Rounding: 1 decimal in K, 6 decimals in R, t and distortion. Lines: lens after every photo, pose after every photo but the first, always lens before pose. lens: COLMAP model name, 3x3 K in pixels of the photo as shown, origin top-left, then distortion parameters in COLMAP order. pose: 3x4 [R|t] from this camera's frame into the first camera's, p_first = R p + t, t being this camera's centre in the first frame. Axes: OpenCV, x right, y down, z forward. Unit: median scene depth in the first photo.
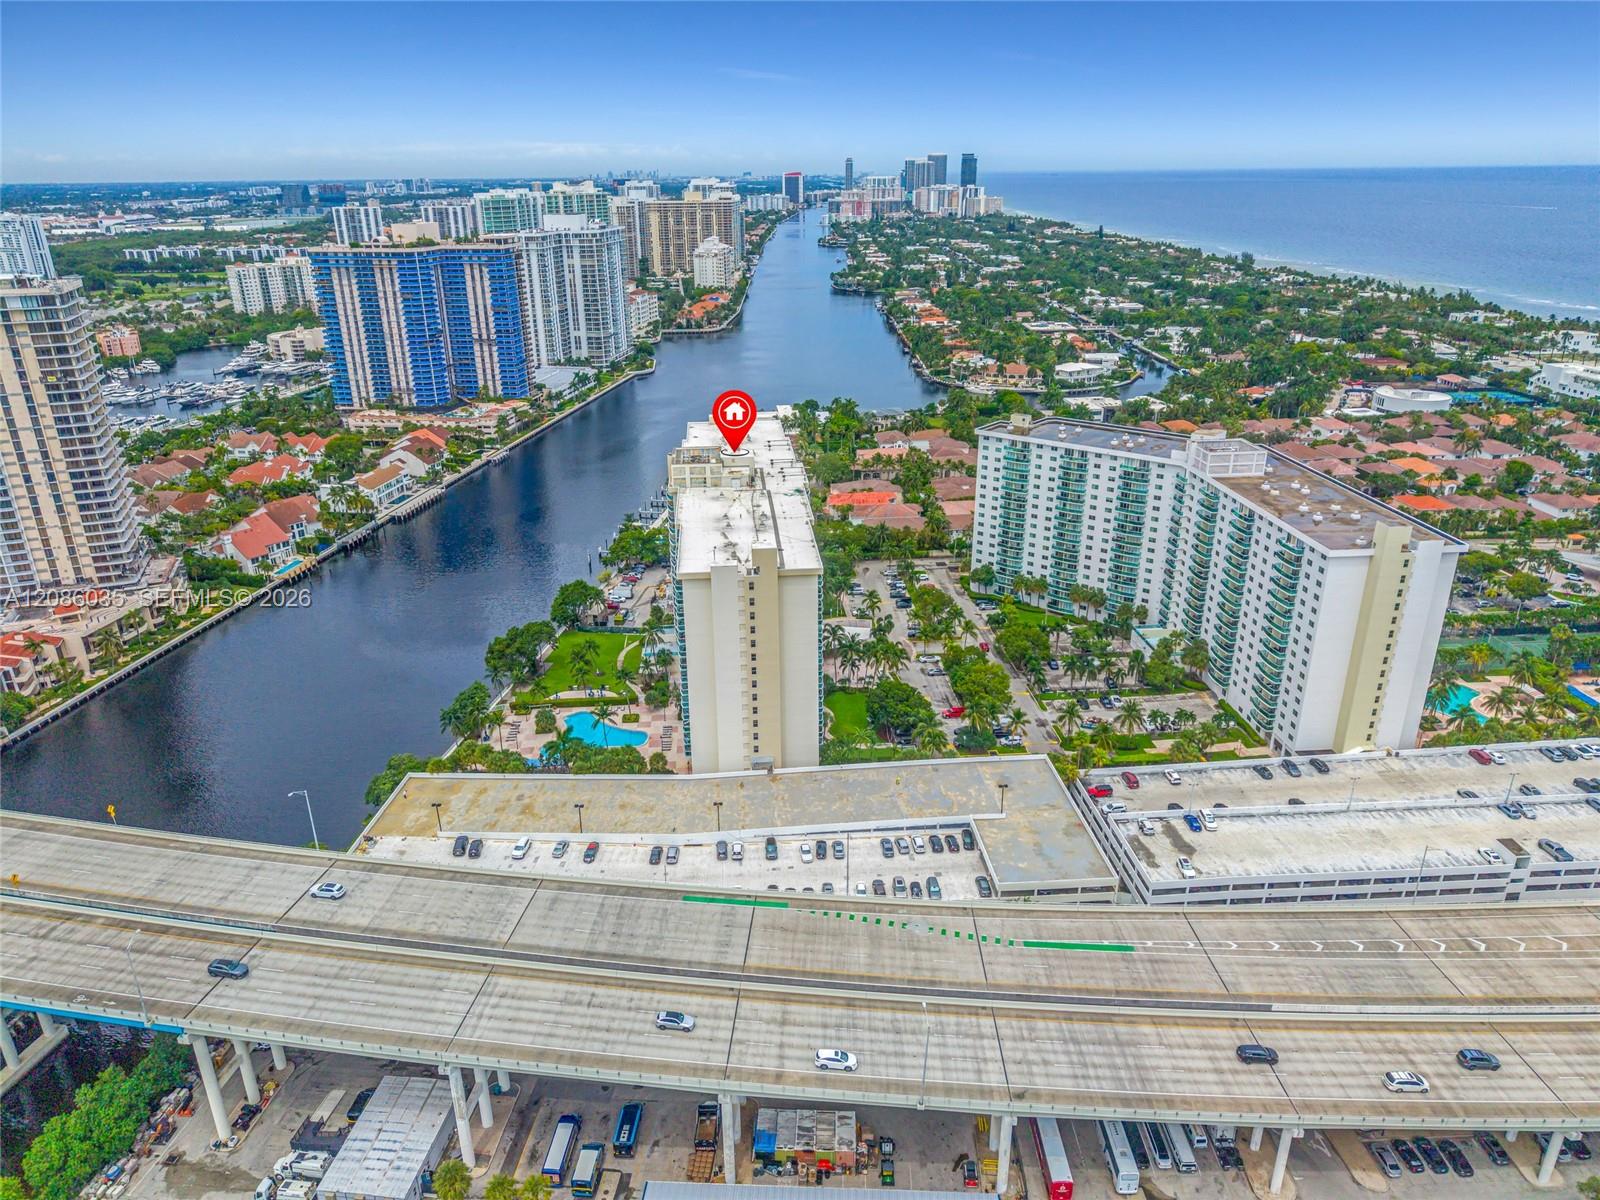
lens RADIAL K [[1073.5, 0, 798.2], [0, 1073.5, 602.0], [0, 0, 1]] dist [0.040262, -0.036542]
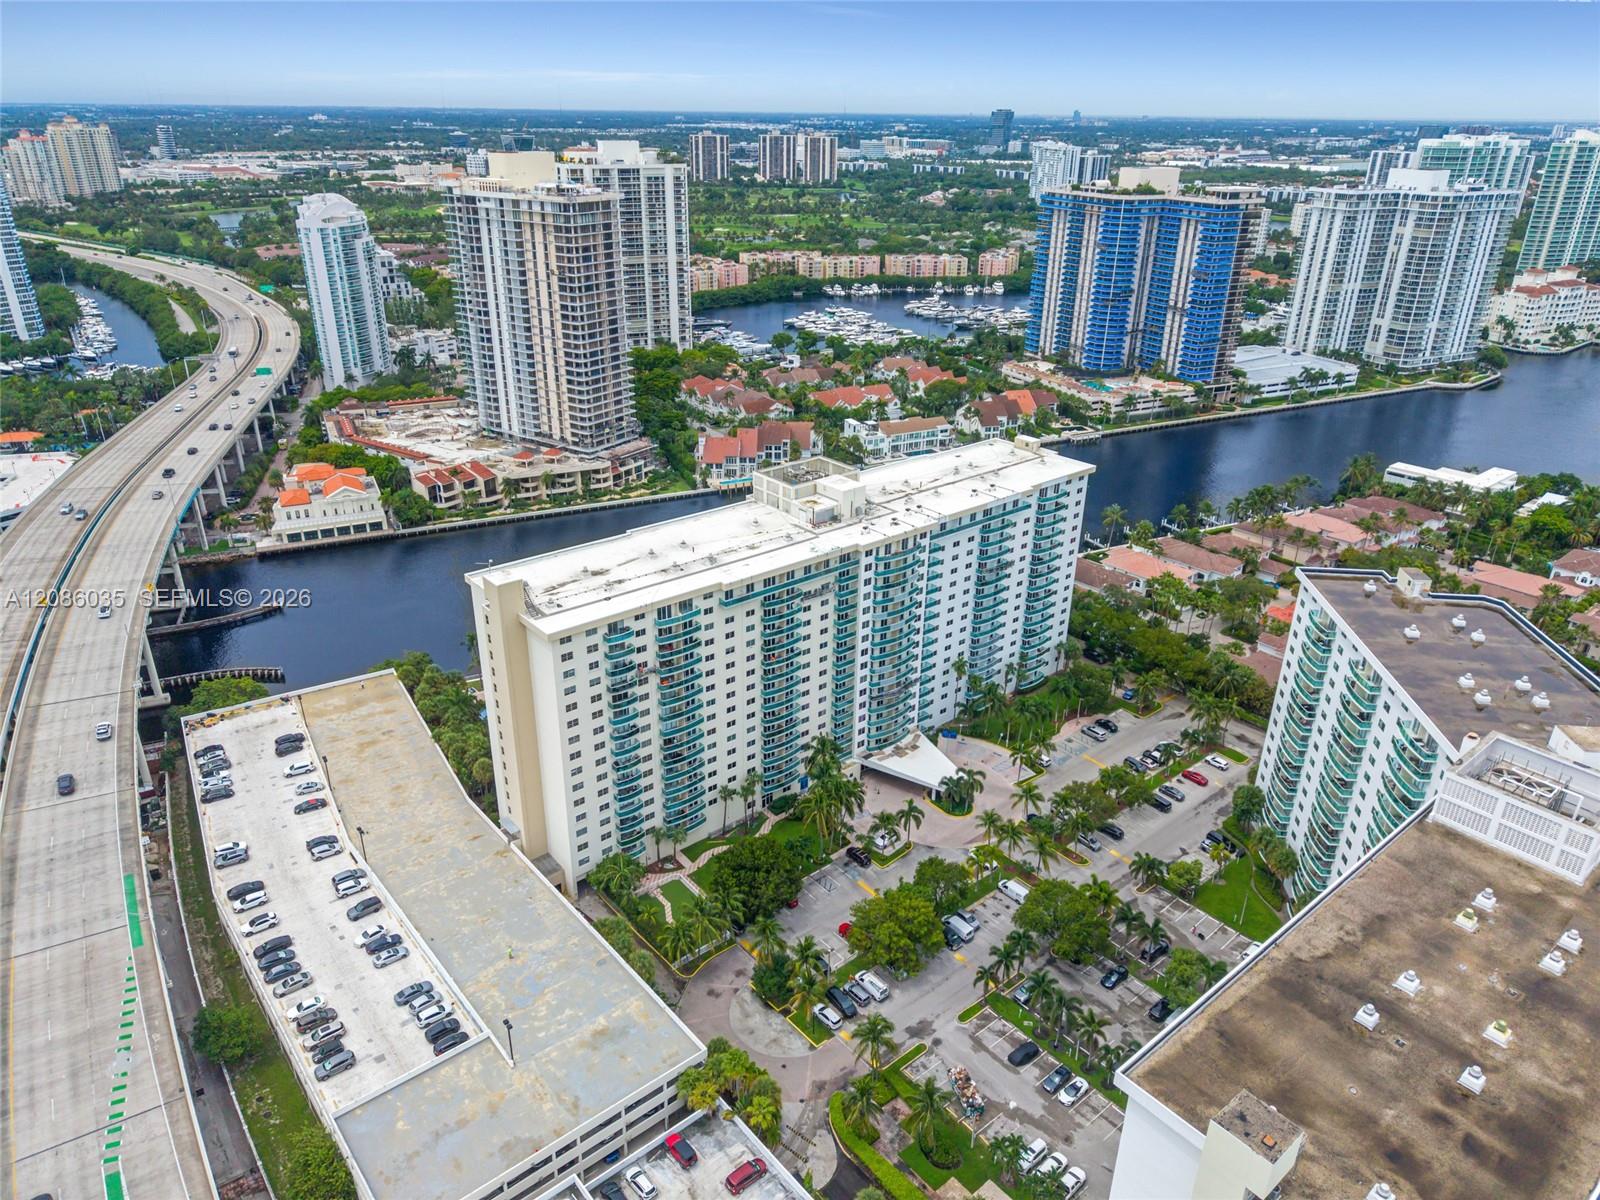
lens RADIAL K [[1073.5, 0, 799.3], [0, 1073.5, 596.1], [0, 0, 1]] dist [0.040262, -0.036542]
pose [[0.575888, 0.355028, -0.736416, 0.260341], [-0.322965, 0.926311, 0.194013, -0.101145], [0.751031, 0.126107, 0.648113, 0.243905]]
